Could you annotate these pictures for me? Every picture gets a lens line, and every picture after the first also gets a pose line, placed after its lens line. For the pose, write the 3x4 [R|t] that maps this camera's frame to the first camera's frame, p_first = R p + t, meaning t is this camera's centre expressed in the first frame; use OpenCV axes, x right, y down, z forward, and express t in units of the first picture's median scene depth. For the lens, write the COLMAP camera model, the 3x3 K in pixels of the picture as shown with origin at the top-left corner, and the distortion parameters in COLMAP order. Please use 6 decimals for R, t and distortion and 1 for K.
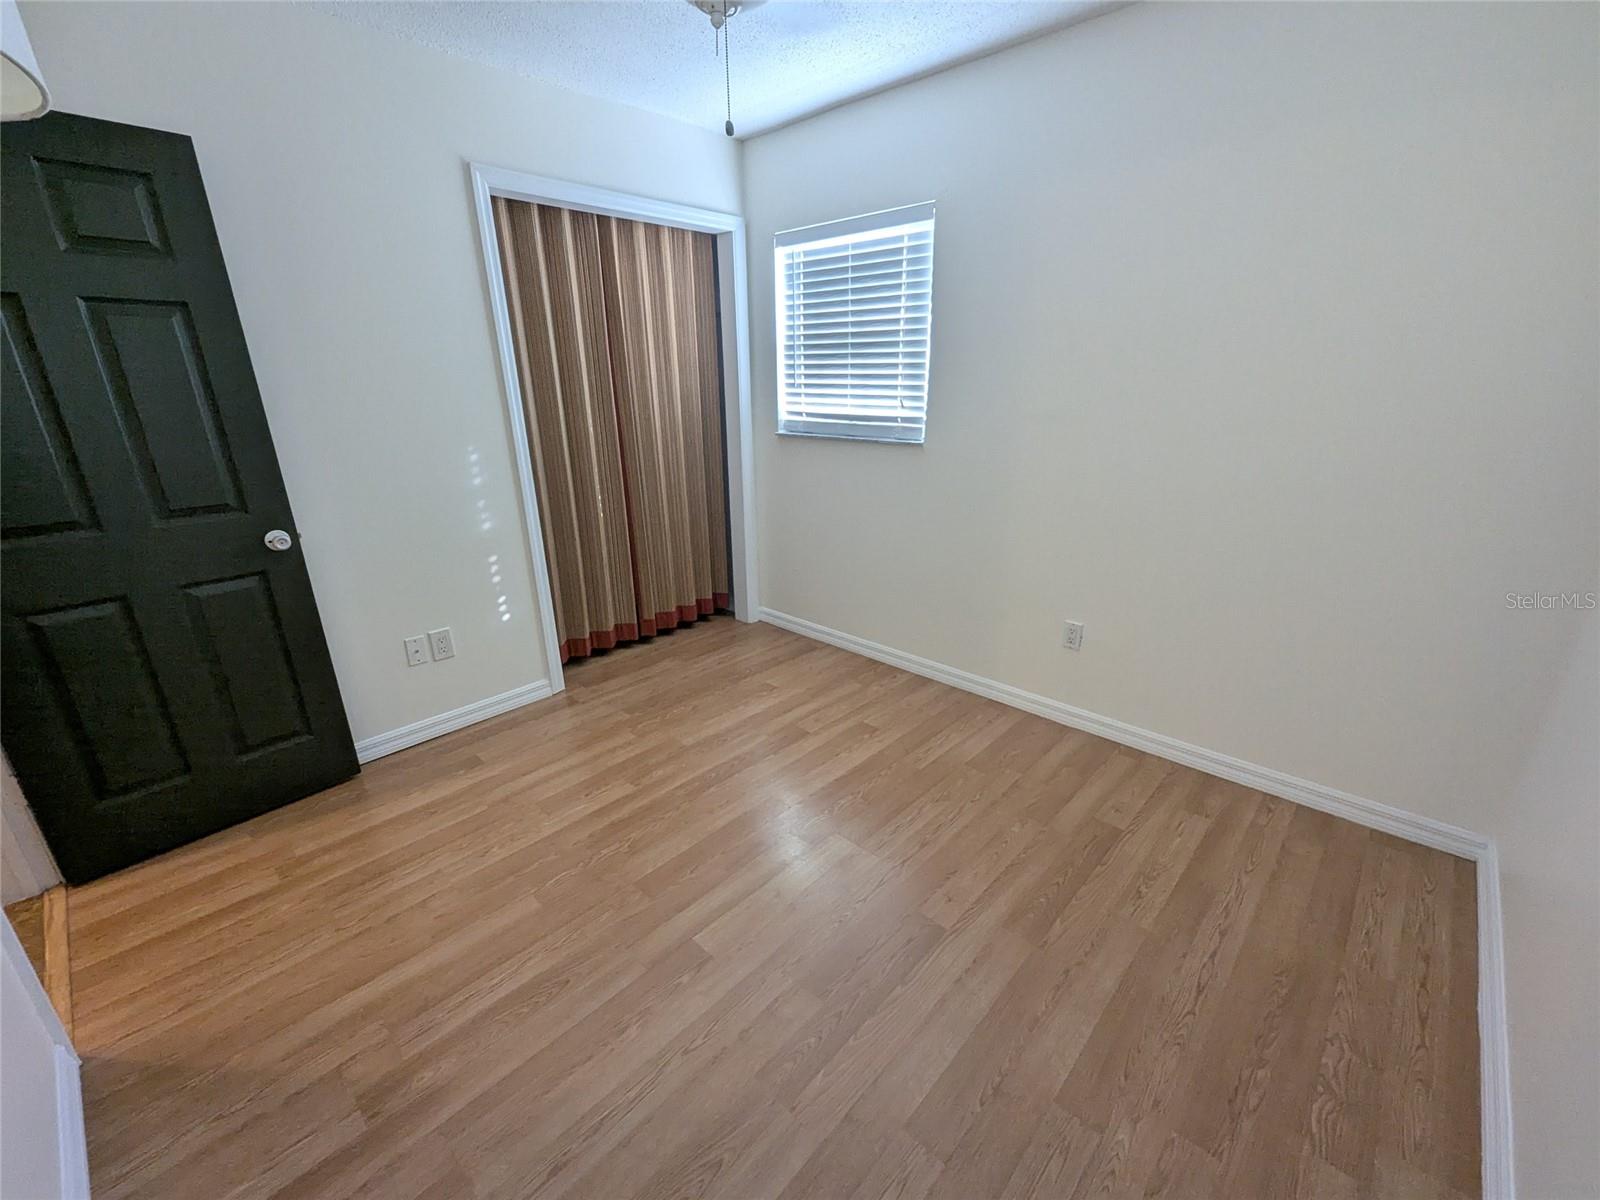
lens RADIAL K [[666.6, 0, 803.1], [0, 666.6, 599.5], [0, 0, 1]] dist [0.005789, -0.001999]
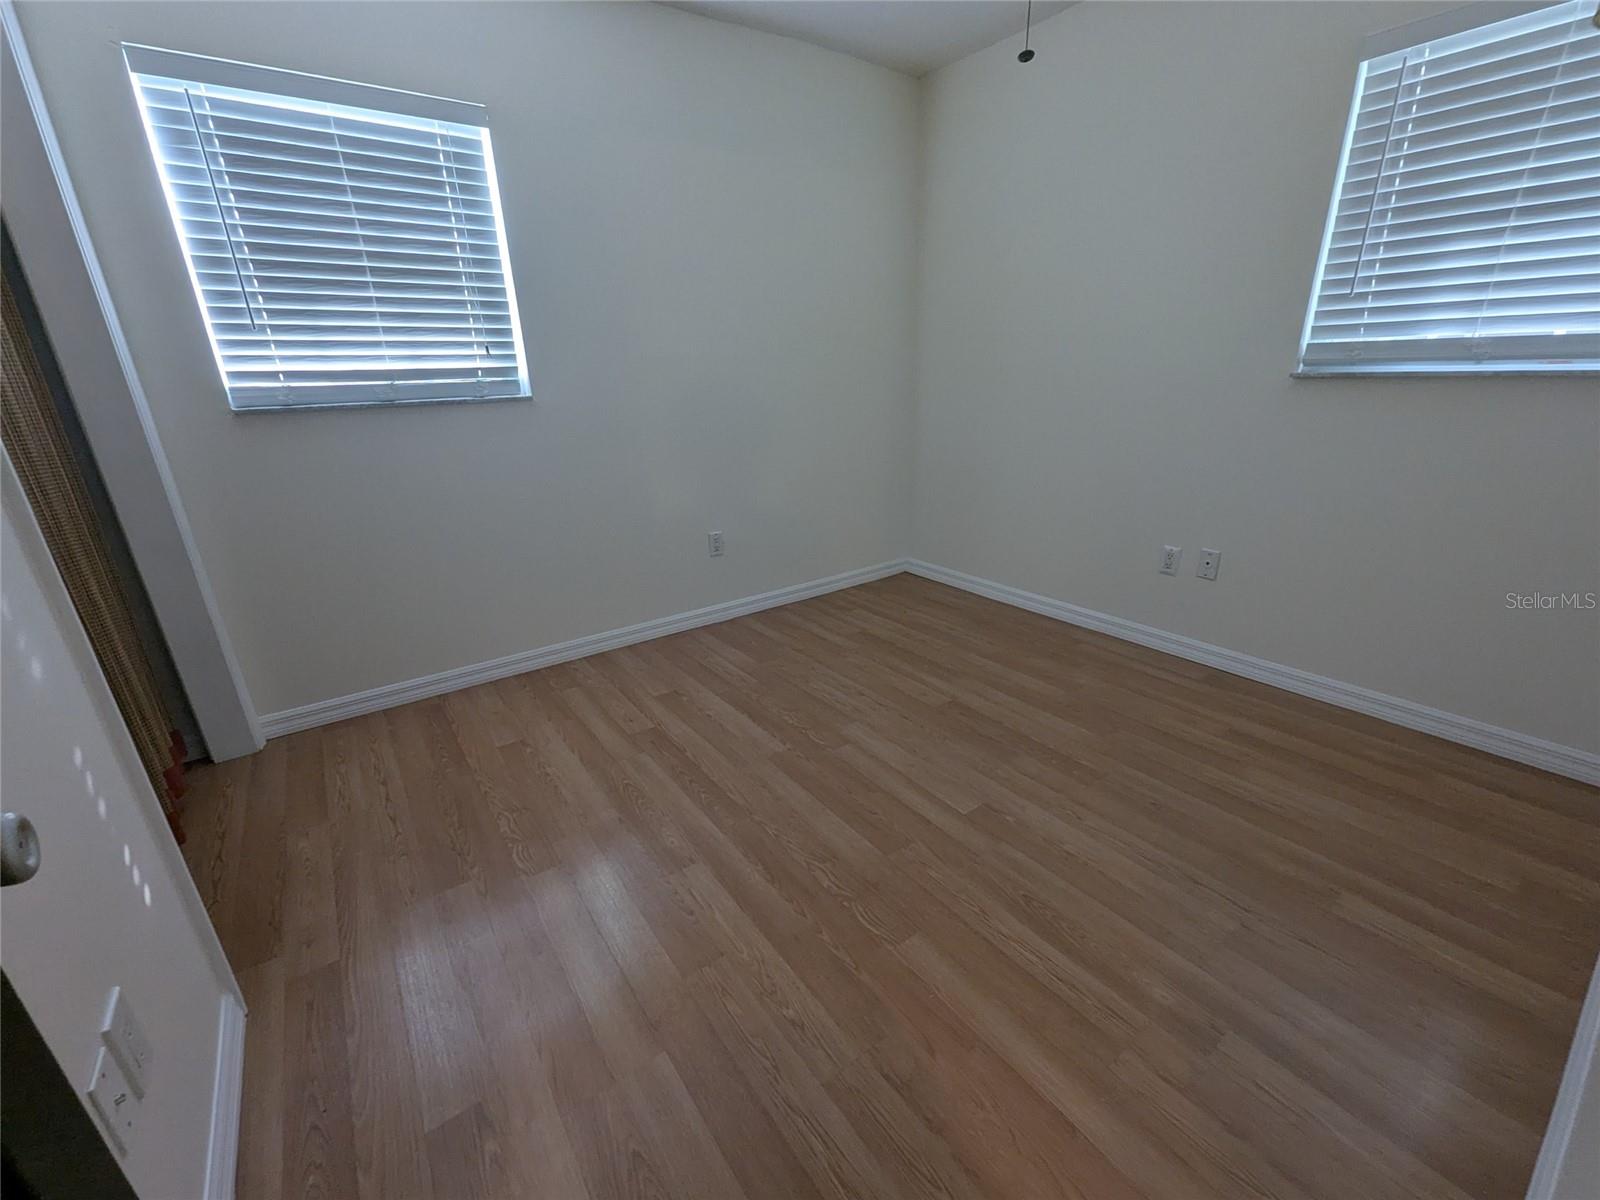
lens RADIAL K [[666.6, 0, 802.1], [0, 666.6, 597.6], [0, 0, 1]] dist [0.005789, -0.001999]
pose [[0.193956, -0.317430, 0.928235, -0.632740], [0.339740, 0.909384, 0.239995, -0.083942], [-0.920303, 0.268810, 0.284224, 0.491098]]
